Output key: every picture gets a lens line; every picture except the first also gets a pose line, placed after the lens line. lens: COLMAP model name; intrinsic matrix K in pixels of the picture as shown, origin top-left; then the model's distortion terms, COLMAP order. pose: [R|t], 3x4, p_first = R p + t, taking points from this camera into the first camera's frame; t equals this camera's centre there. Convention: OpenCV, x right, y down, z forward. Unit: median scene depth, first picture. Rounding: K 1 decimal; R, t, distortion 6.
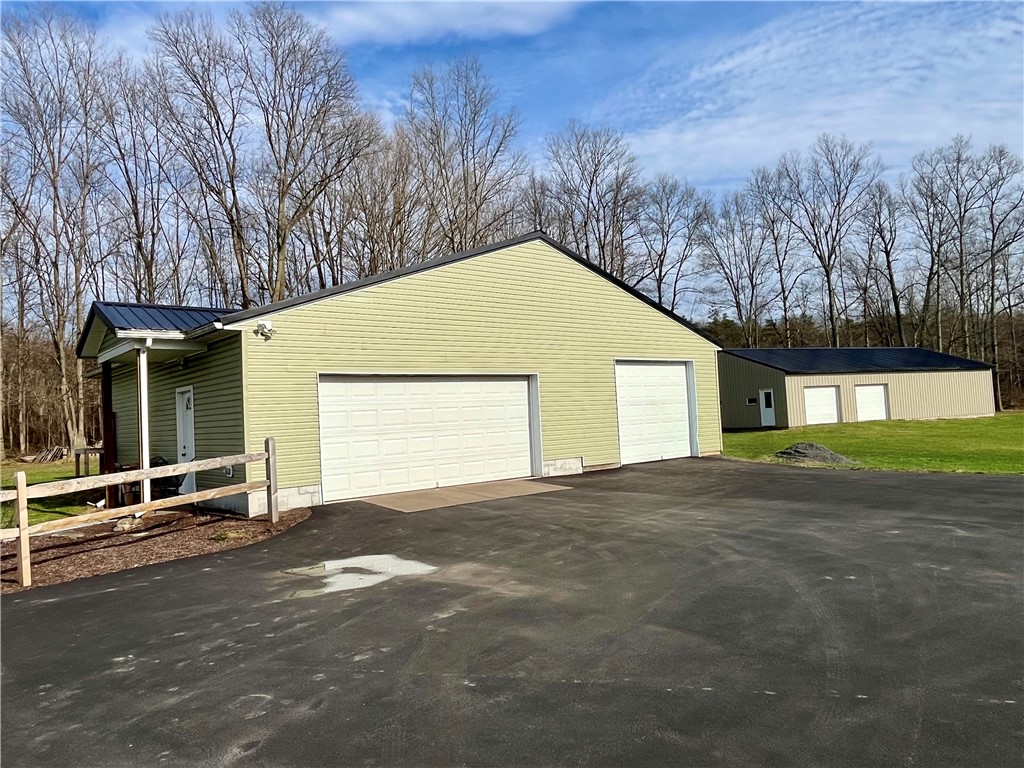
lens RADIAL K [[719.8, 0, 517.3], [0, 719.8, 383.3], [0, 0, 1]] dist [-0.001869, -0.003186]
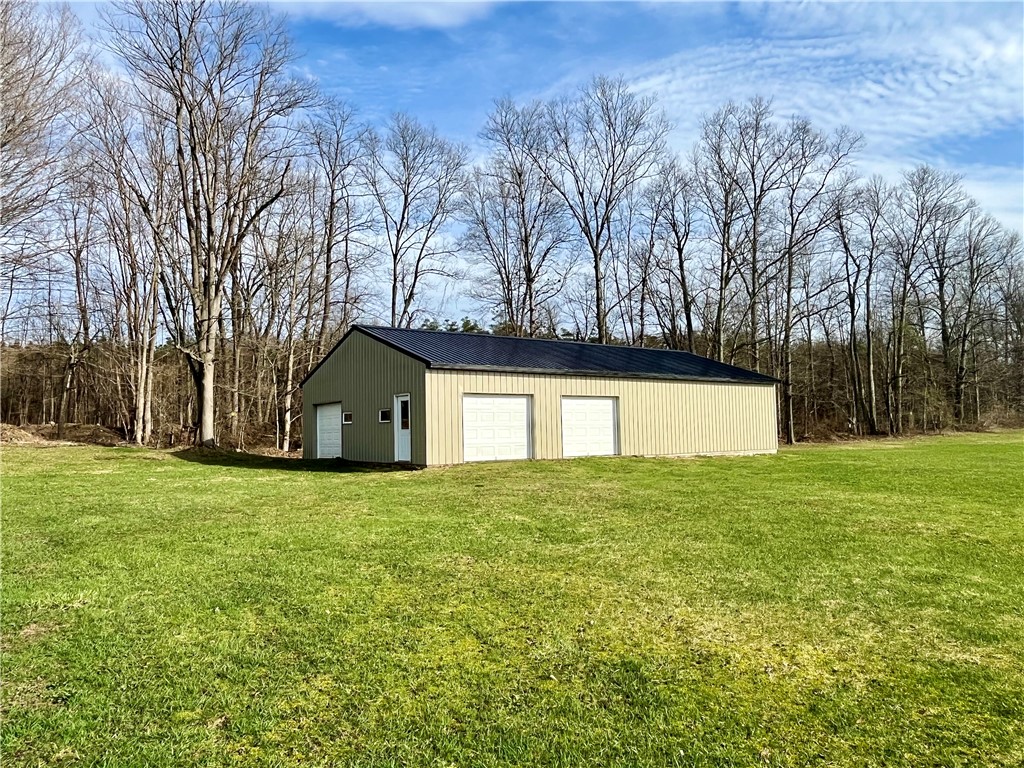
lens RADIAL K [[719.8, 0, 509.9], [0, 719.8, 382.7], [0, 0, 1]] dist [-0.001869, -0.003186]
pose [[0.978226, 0.050183, 0.201386, 0.308547], [-0.045807, 0.998603, -0.026335, 0.009138], [-0.202426, 0.016536, 0.979158, 0.427689]]
